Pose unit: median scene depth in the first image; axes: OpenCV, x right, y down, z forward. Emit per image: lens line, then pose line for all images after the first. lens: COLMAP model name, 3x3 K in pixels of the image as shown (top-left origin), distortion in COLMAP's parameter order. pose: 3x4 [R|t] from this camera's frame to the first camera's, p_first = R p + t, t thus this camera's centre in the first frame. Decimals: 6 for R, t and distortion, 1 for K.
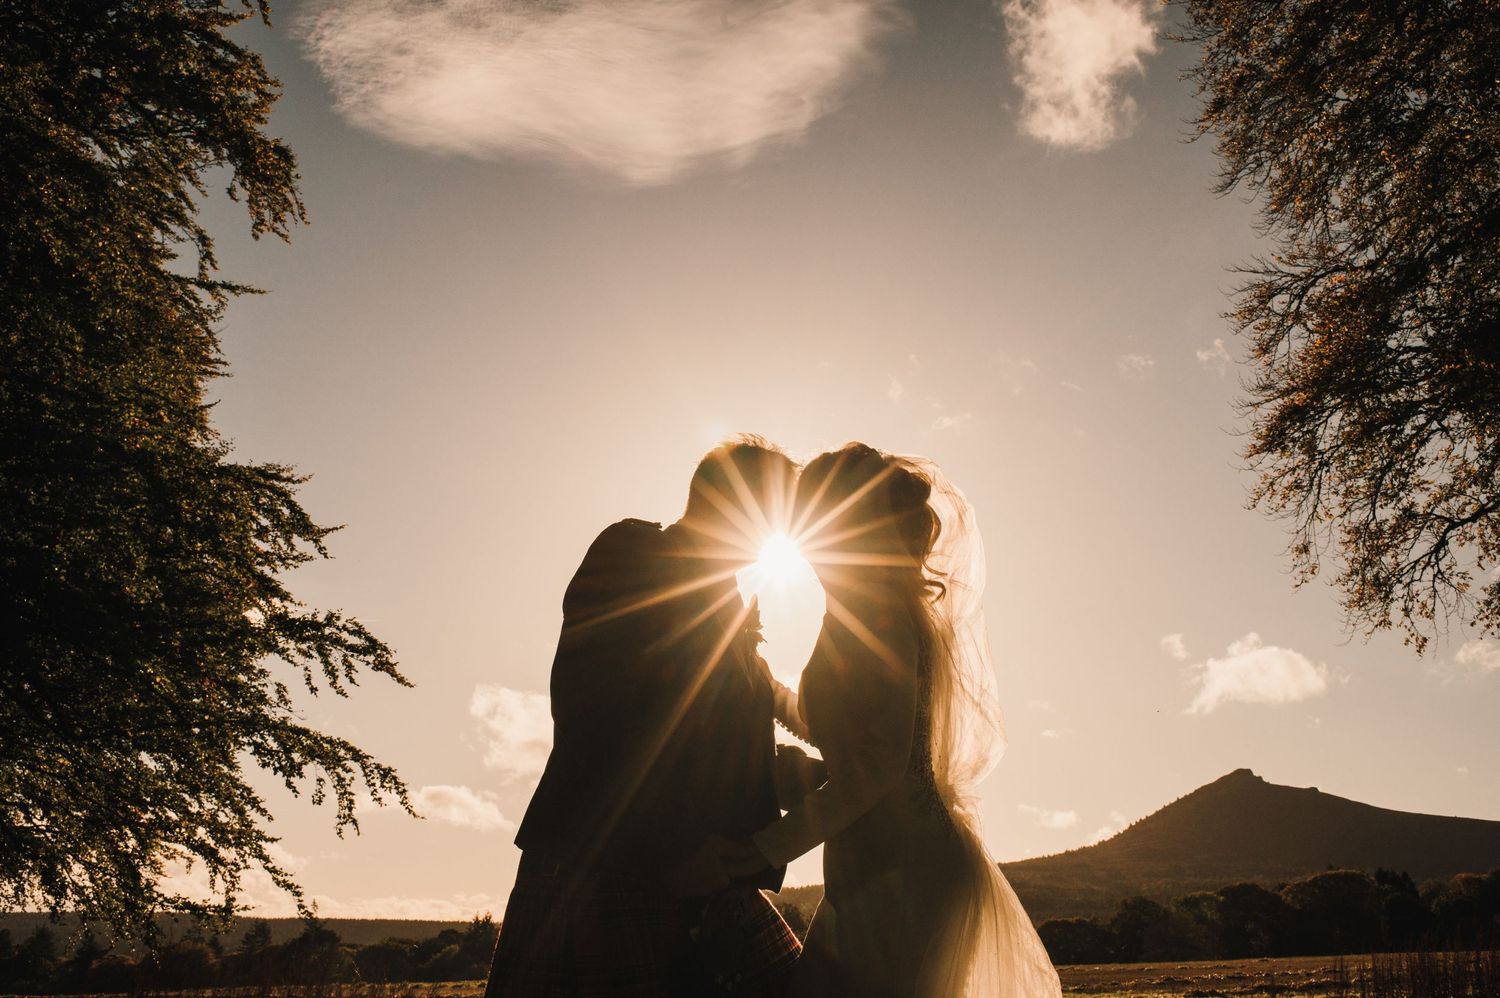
lens RADIAL K [[1484.9, 0, 726.7], [0, 1484.9, 466.0], [0, 0, 1]] dist [-0.005714, 0.007126]
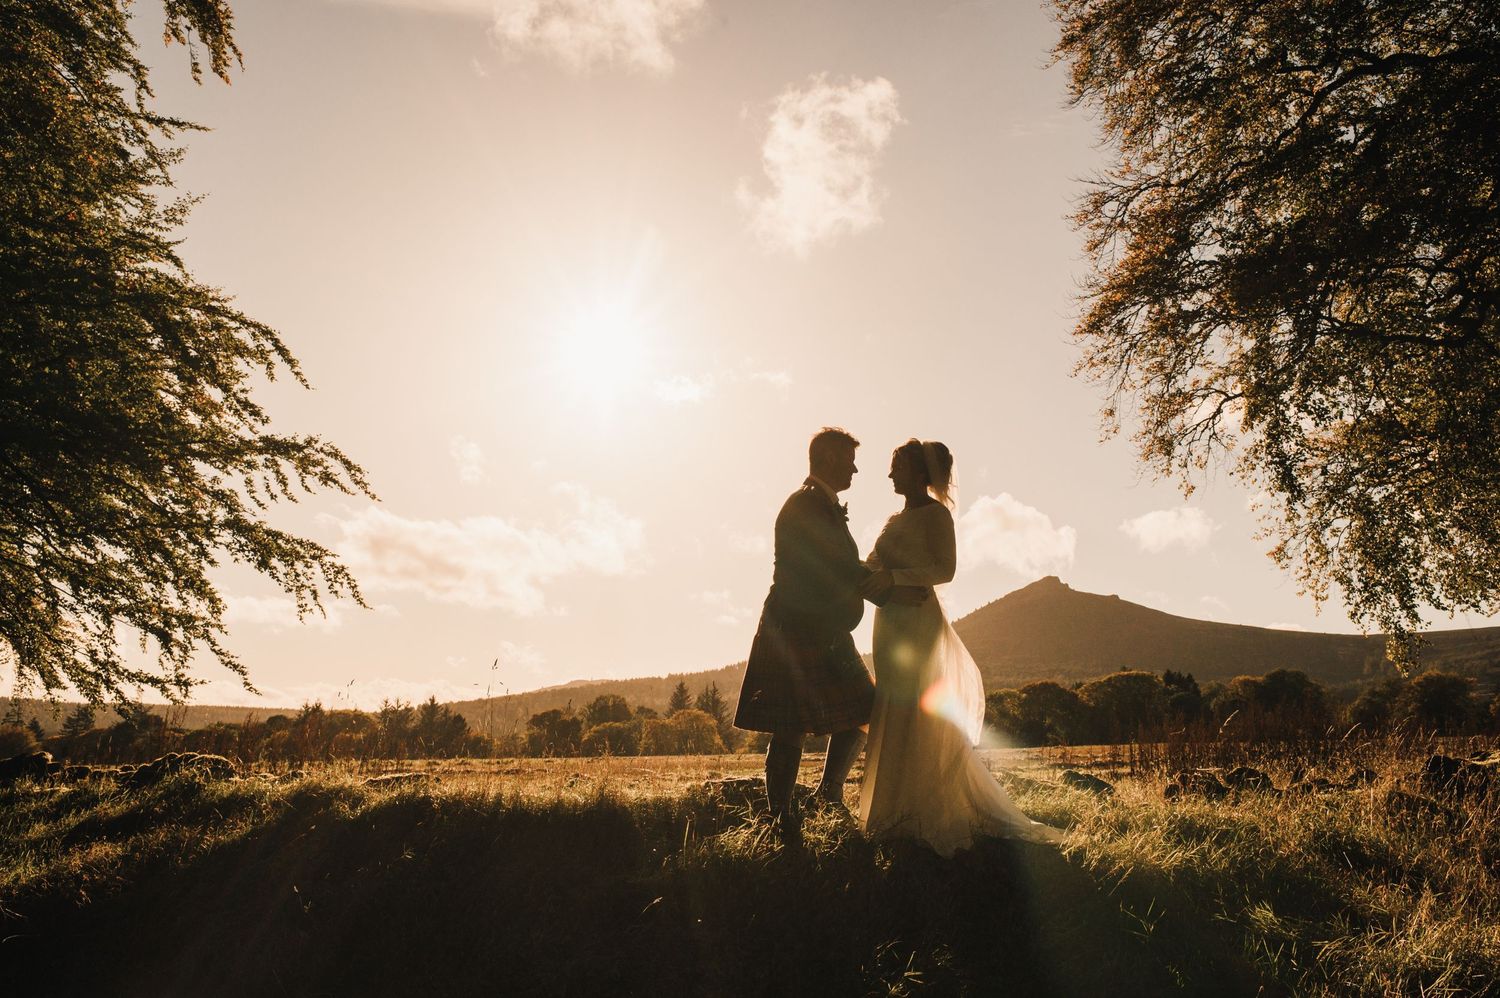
lens RADIAL K [[1505.4, 0, 747.7], [0, 1505.4, 502.7], [0, 0, 1]] dist [-0.000728, 0.018417]
pose [[0.991442, 0.028551, 0.127386, -0.063761], [-0.048327, 0.986736, 0.154974, -0.043946], [-0.121272, -0.159804, 0.979671, -0.187323]]
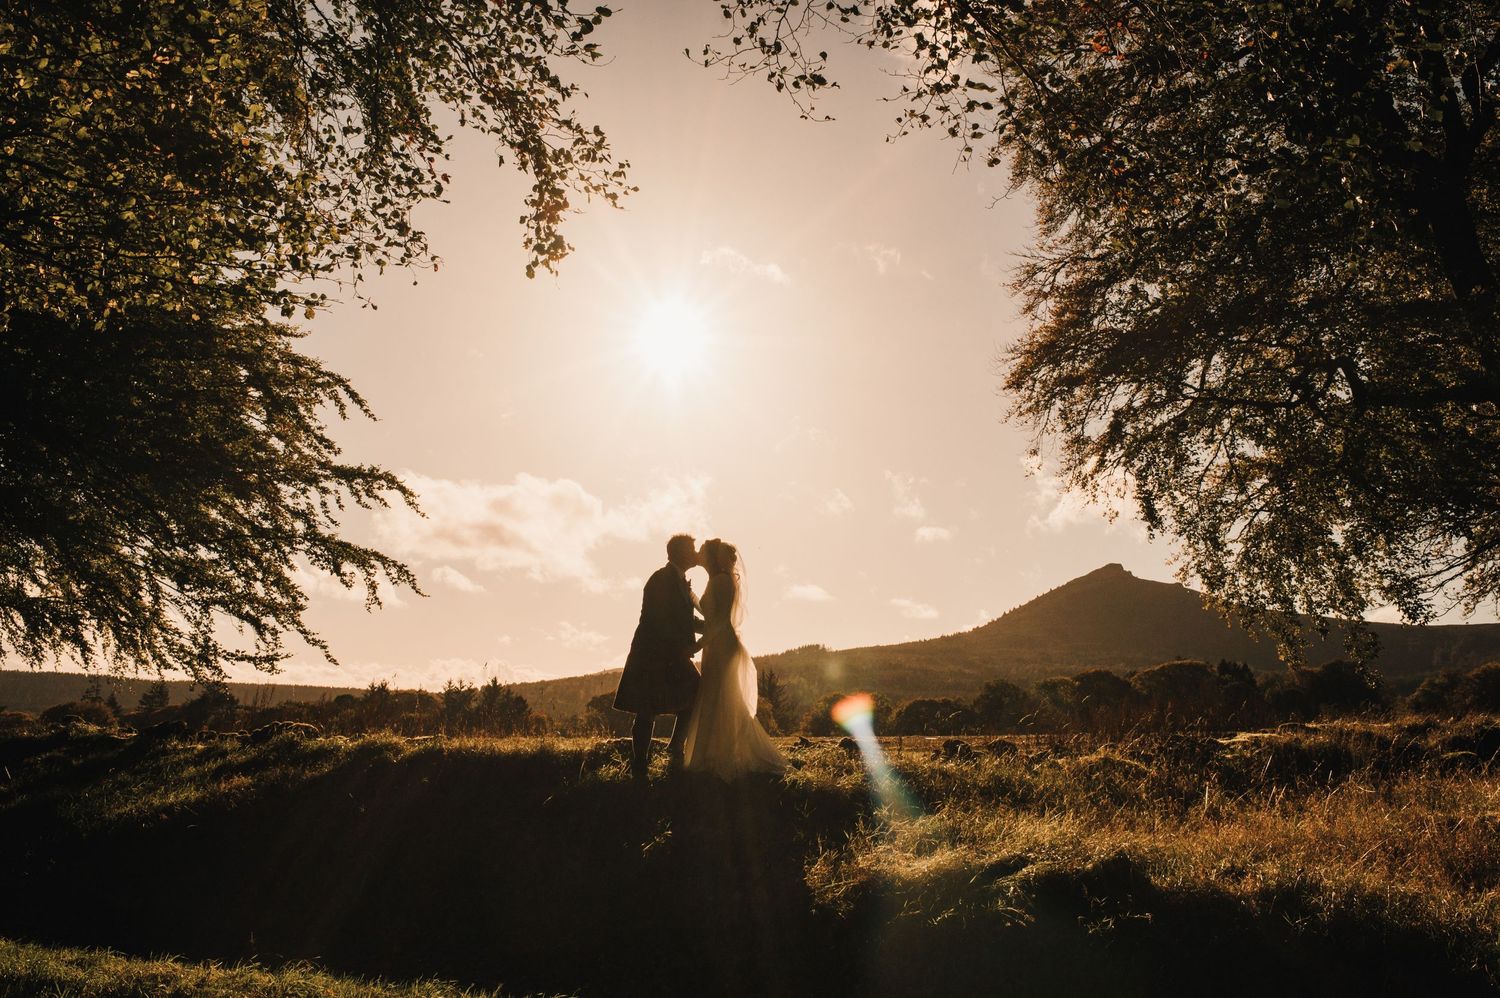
lens RADIAL K [[1505.4, 0, 747.7], [0, 1505.4, 502.7], [0, 0, 1]] dist [-0.000728, 0.018417]
pose [[0.995680, 0.033467, 0.086614, -0.027091], [-0.047641, 0.984779, 0.167156, -0.111956], [-0.079702, -0.170560, 0.982119, -0.402840]]
